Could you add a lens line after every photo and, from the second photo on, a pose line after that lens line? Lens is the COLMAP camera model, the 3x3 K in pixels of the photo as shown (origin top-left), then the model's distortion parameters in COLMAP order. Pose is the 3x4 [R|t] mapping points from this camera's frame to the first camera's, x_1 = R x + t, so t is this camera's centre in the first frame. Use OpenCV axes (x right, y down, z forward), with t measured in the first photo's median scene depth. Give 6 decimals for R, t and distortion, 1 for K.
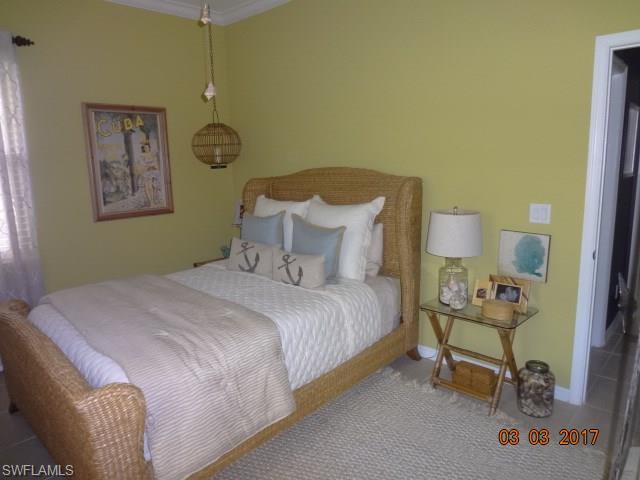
lens RADIAL K [[439.8, 0, 322.1], [0, 439.8, 240.9], [0, 0, 1]] dist [-0.030120, -0.006113]
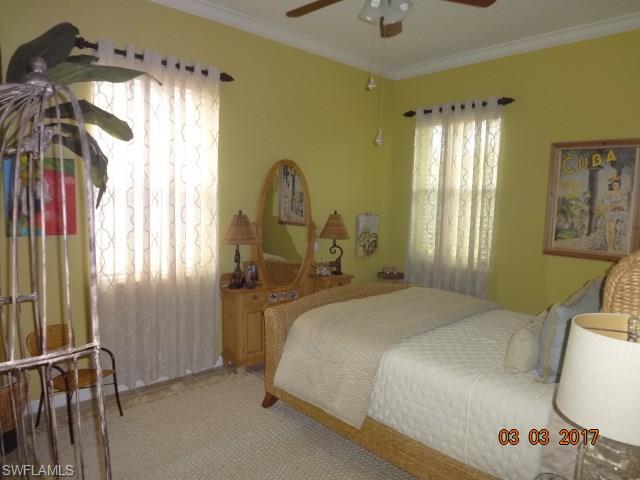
lens RADIAL K [[439.8, 0, 321.9], [0, 439.8, 240.3], [0, 0, 1]] dist [-0.030120, -0.006113]
pose [[-0.073108, 0.125359, -0.989414, 0.539455], [-0.206463, 0.968676, 0.137987, -0.107348], [0.975719, 0.214366, -0.044936, 0.500791]]
